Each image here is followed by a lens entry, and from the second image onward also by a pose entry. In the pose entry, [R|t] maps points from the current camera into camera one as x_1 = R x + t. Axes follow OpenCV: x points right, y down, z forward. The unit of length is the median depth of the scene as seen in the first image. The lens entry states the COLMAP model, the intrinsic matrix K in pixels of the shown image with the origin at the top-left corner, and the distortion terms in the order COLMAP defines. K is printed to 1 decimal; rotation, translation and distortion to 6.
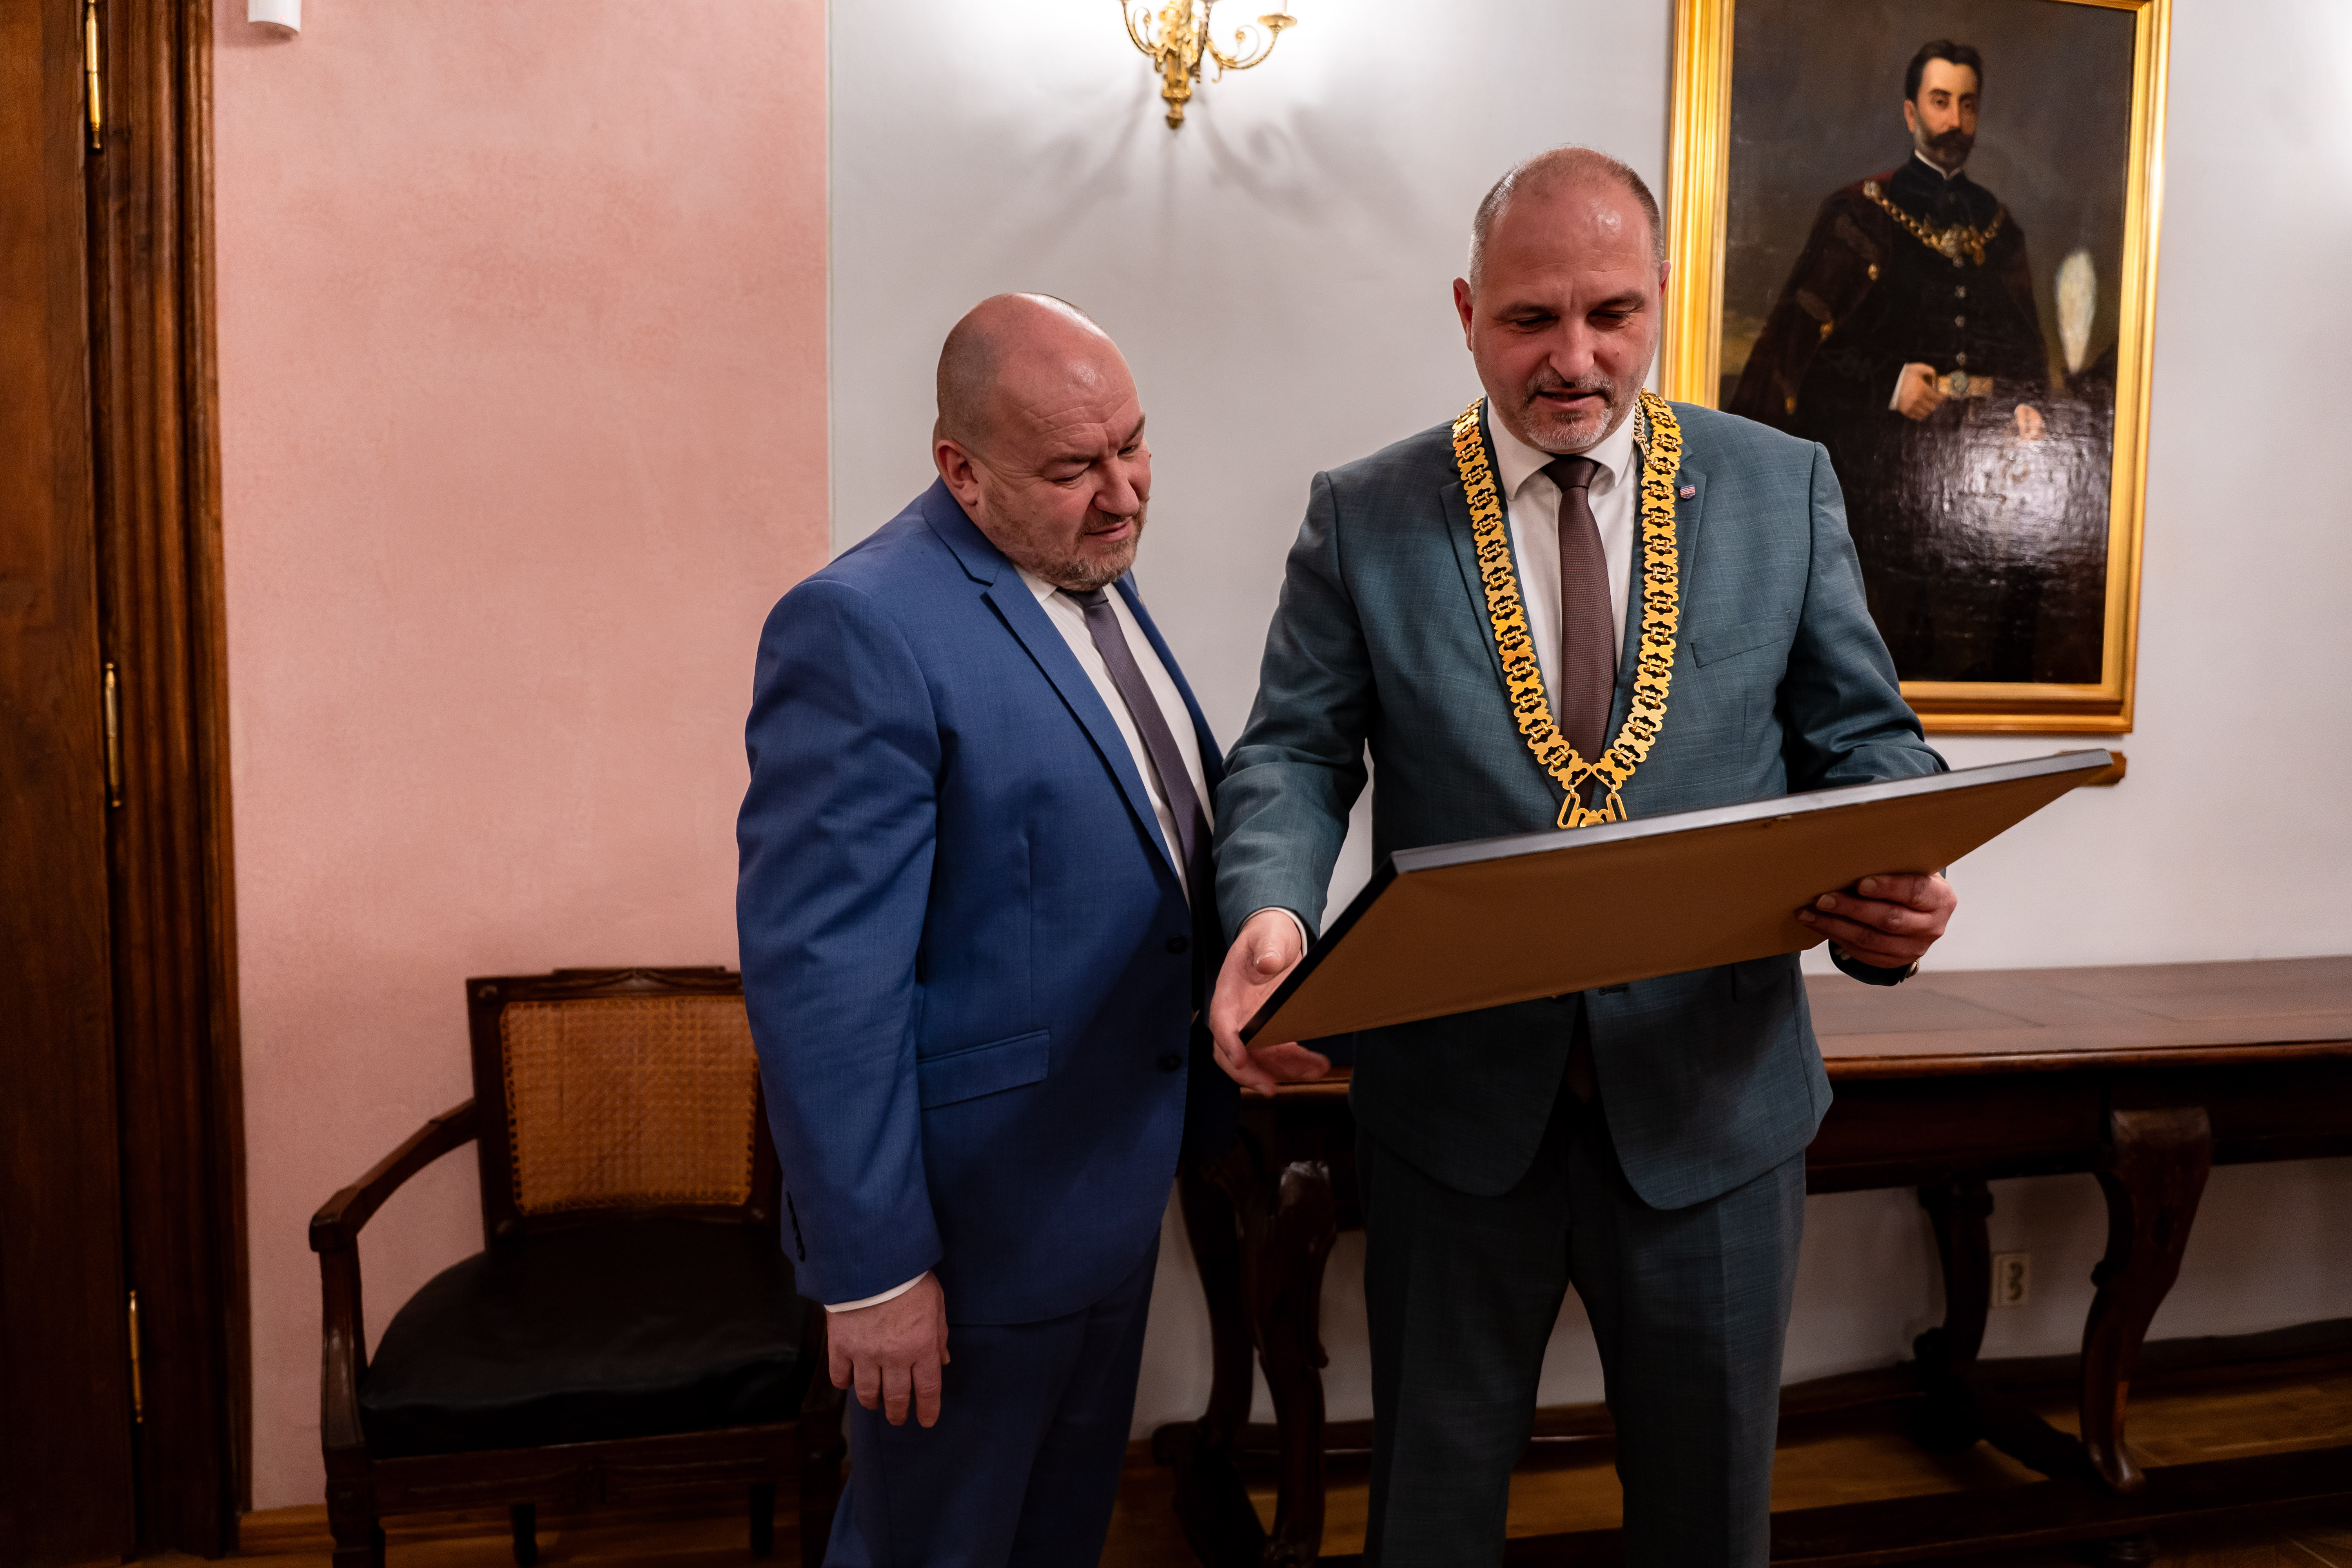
lens RADIAL K [[1618.9, 0, 1105.7], [0, 1618.9, 788.1], [0, 0, 1]] dist [0.003981, -0.017035]
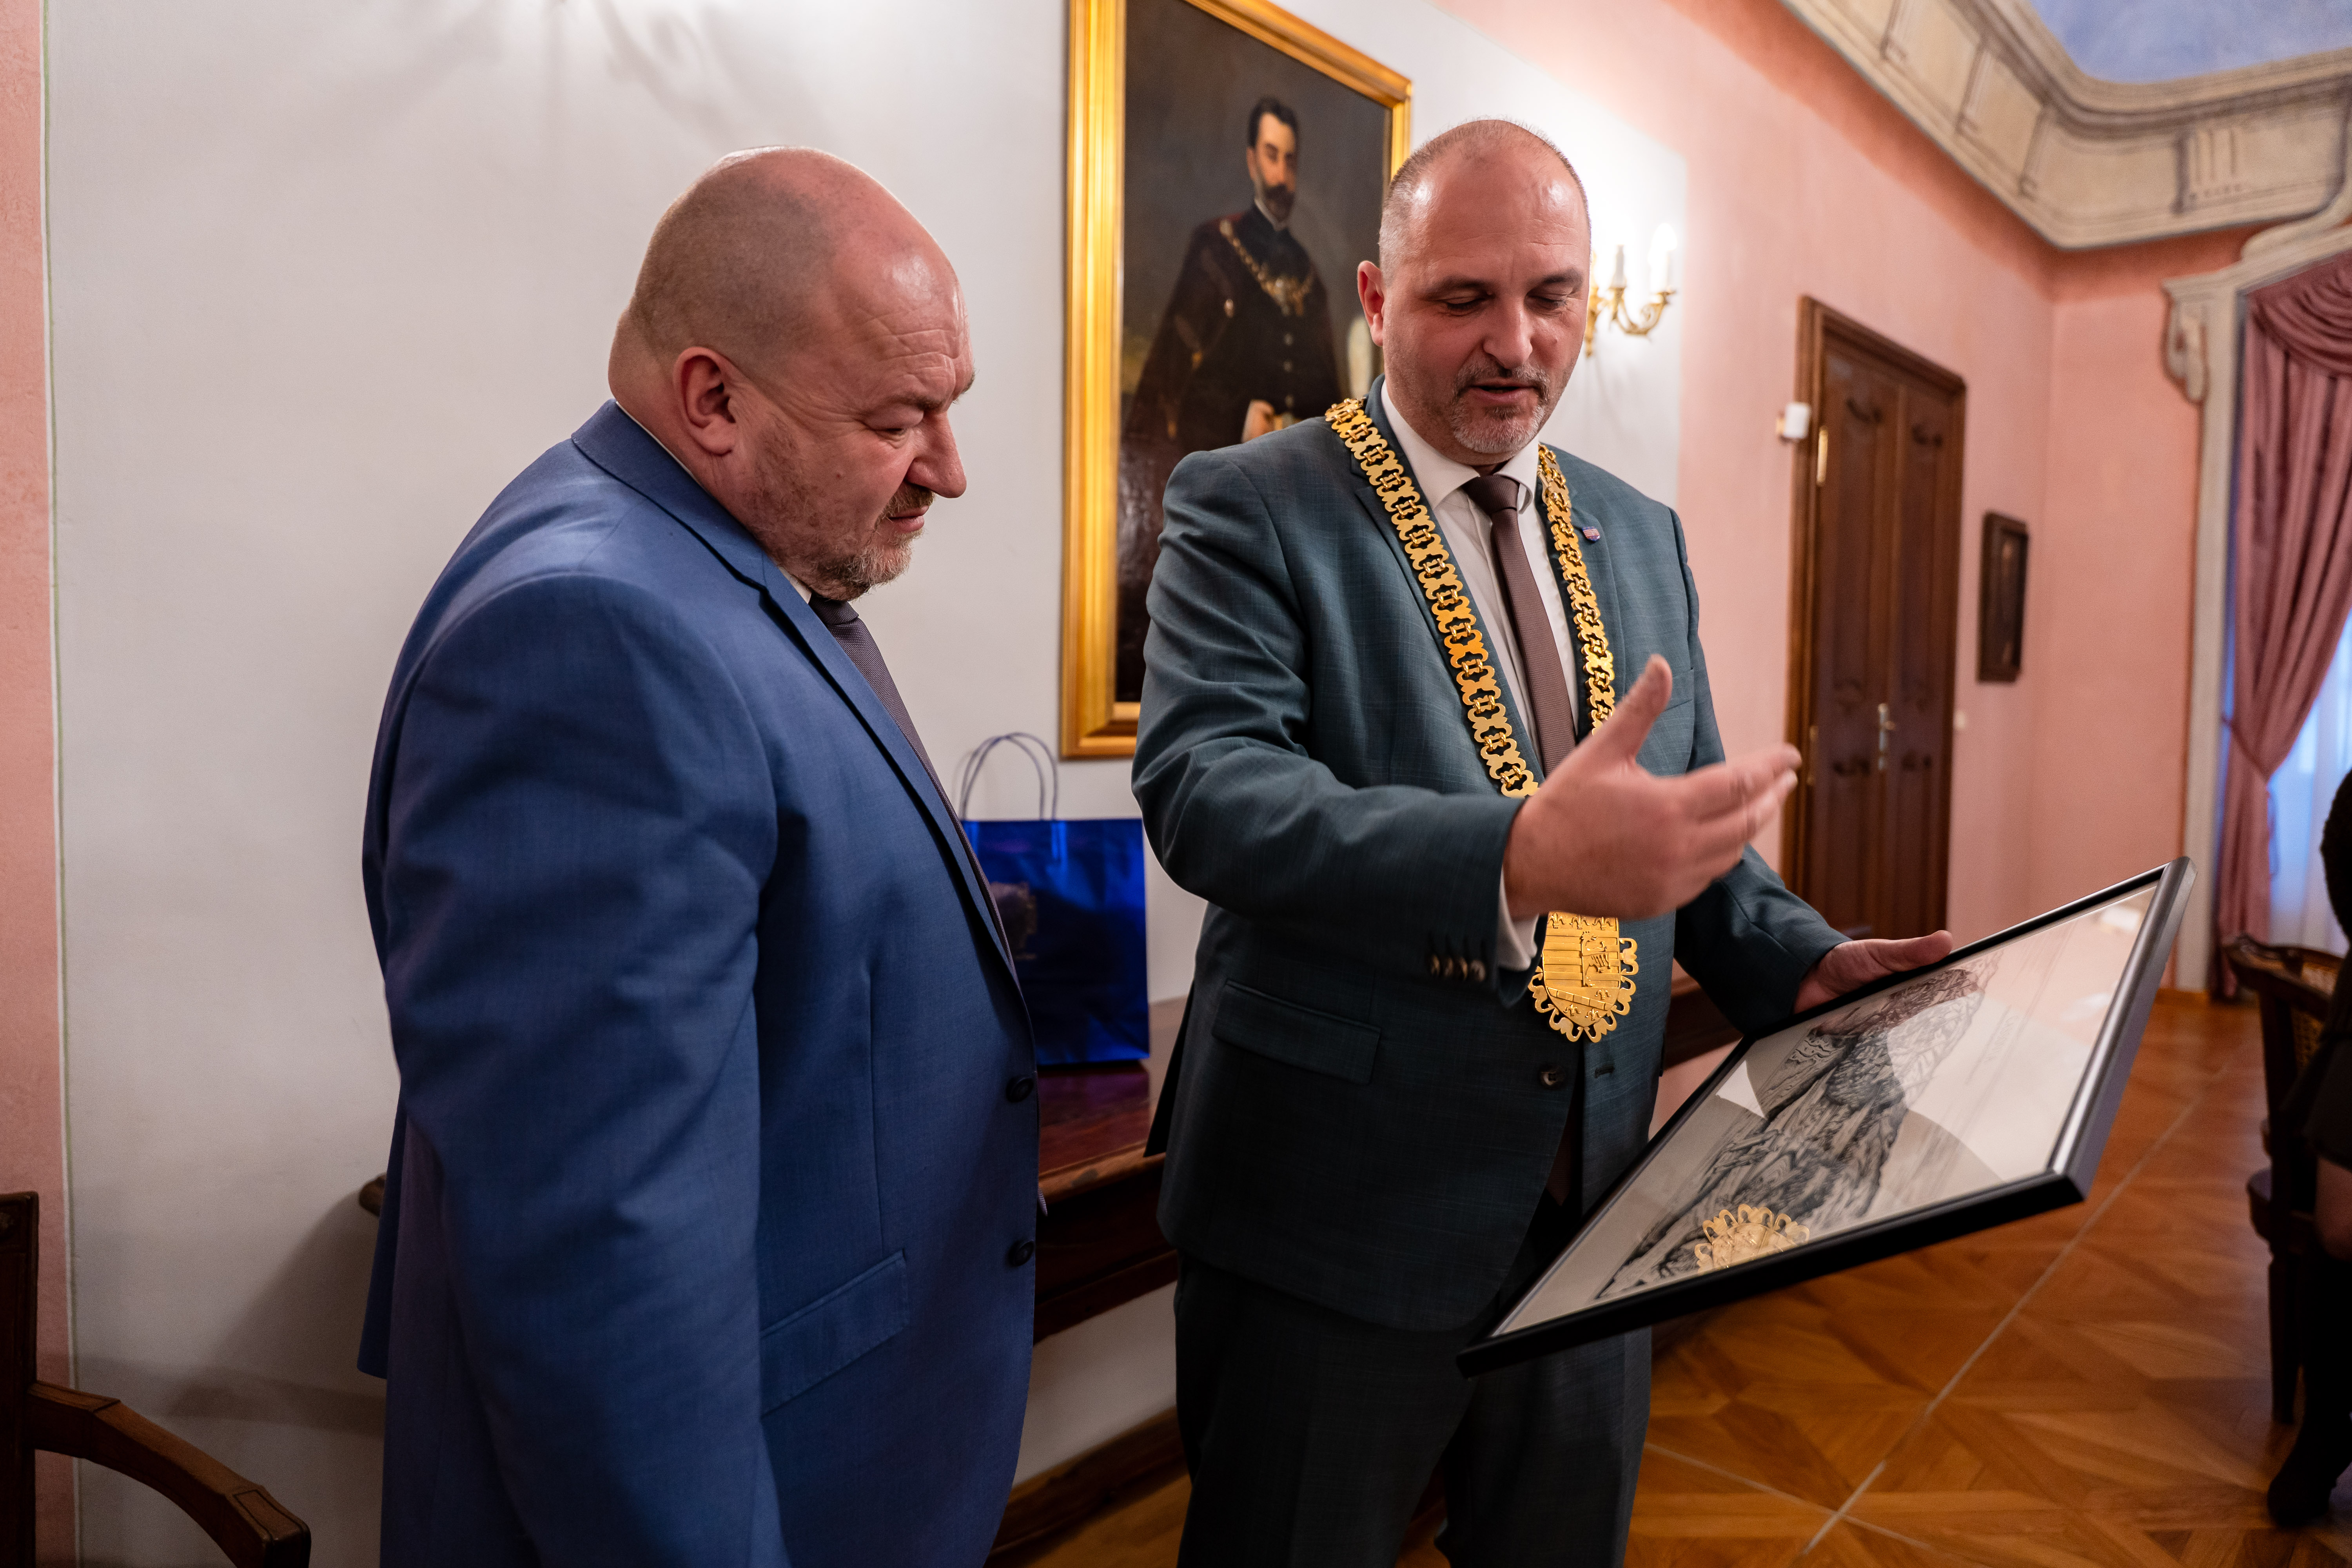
lens RADIAL K [[1591.8, 0, 1176.0], [0, 1591.8, 784.0], [0, 0, 1]] dist [0.001992, -0.001674]
pose [[0.793907, -0.041003, 0.606655, -0.183076], [0.047510, 0.998857, 0.005336, -0.022757], [-0.606180, 0.024585, 0.794947, 0.221010]]
